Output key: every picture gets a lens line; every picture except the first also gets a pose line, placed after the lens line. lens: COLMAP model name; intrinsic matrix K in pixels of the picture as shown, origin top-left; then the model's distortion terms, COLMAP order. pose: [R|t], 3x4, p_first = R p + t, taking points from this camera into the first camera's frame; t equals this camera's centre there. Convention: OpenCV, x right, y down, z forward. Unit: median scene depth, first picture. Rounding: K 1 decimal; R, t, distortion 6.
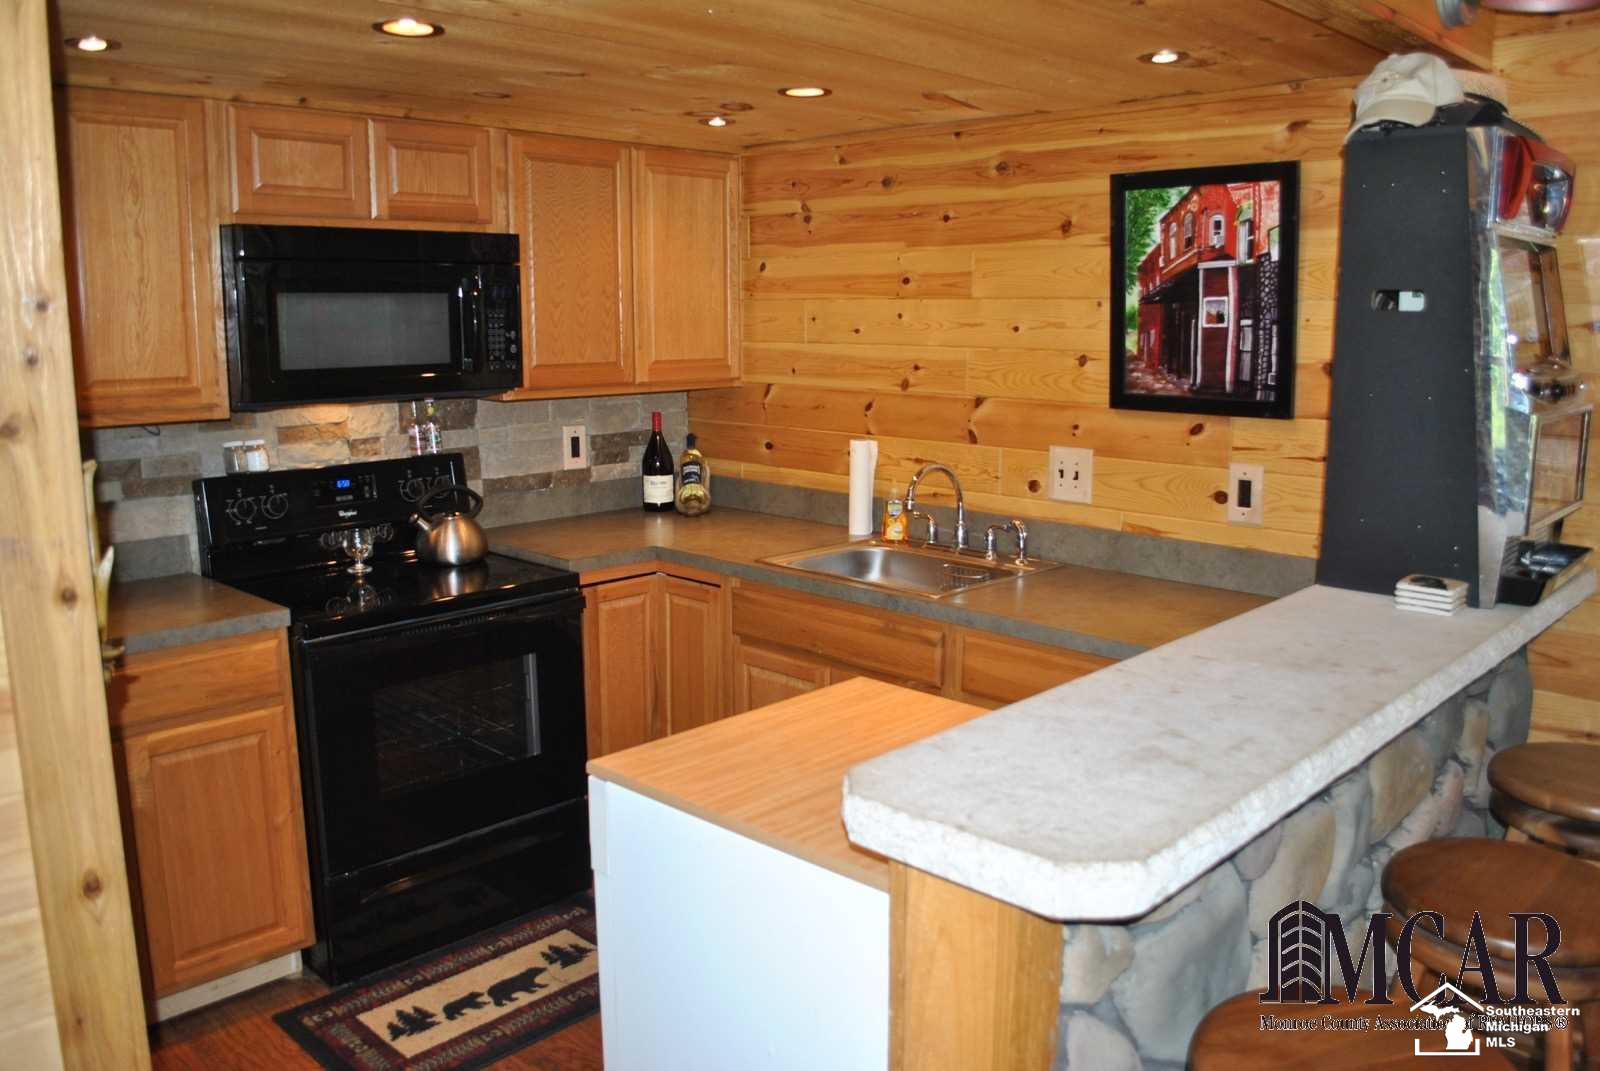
lens RADIAL K [[1262.3, 0, 801.6], [0, 1262.3, 525.0], [0, 0, 1]] dist [-0.071738, 0.002655]
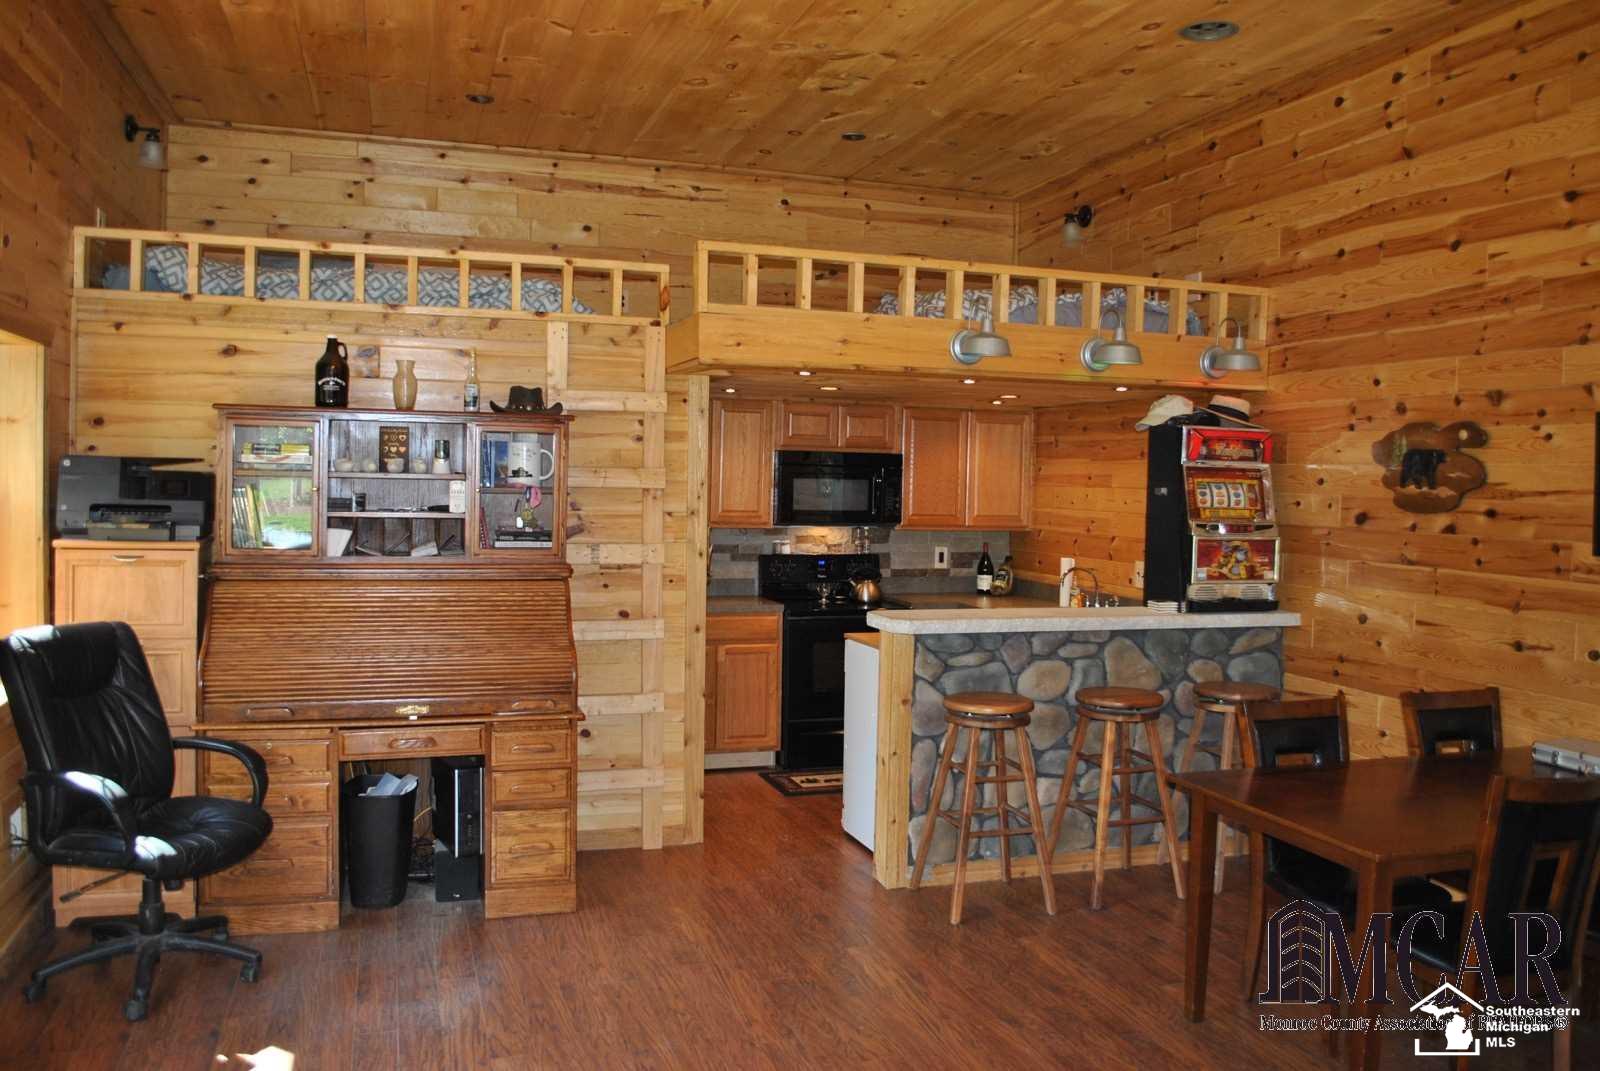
lens RADIAL K [[1262.3, 0, 798.9], [0, 1262.3, 533.9], [0, 0, 1]] dist [-0.071738, 0.002655]
pose [[0.881522, 0.038317, -0.470585, 0.617109], [-0.100076, 0.989218, -0.106921, 0.151436], [0.461415, 0.141348, 0.875852, -0.939426]]
